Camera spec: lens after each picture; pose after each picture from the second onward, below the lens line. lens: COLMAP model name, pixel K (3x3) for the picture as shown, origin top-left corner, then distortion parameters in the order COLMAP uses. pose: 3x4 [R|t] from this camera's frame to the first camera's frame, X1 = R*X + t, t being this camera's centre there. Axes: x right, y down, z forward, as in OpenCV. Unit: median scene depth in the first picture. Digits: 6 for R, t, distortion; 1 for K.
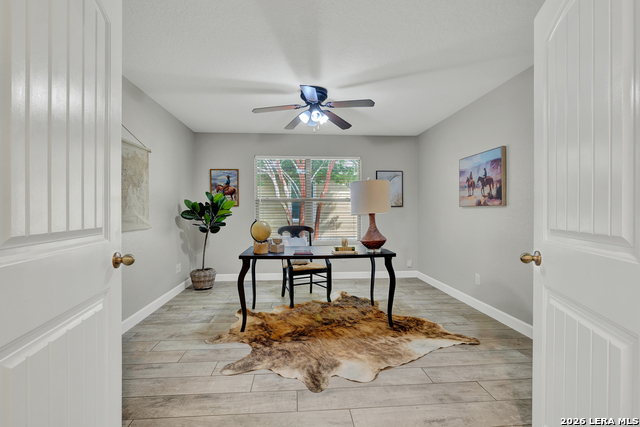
lens RADIAL K [[288.8, 0, 315.8], [0, 288.8, 211.5], [0, 0, 1]] dist [-0.005310, -0.000533]
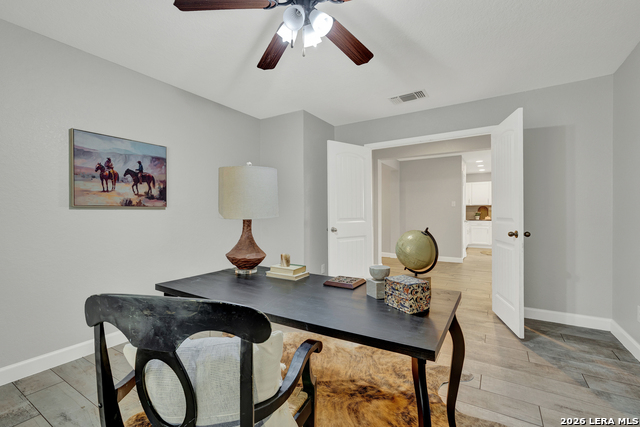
lens RADIAL K [[288.8, 0, 315.8], [0, 288.8, 211.5], [0, 0, 1]] dist [-0.005310, -0.000533]
pose [[-0.806364, 0.003227, 0.591411, -0.318071], [0.002176, 0.999995, -0.002489, -0.002830], [-0.591416, -0.000720, -0.806367, 1.389028]]
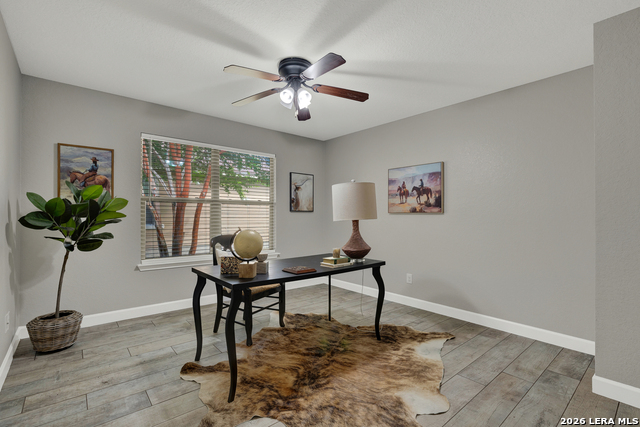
lens RADIAL K [[295.1, 0, 312.9], [0, 295.1, 215.3], [0, 0, 1]] dist [-0.003645, -0.000276]
pose [[0.815059, 0.009162, 0.579306, -0.432558], [-0.008515, 0.999956, -0.003835, -0.001279], [-0.579316, -0.001807, 0.815101, 0.309148]]
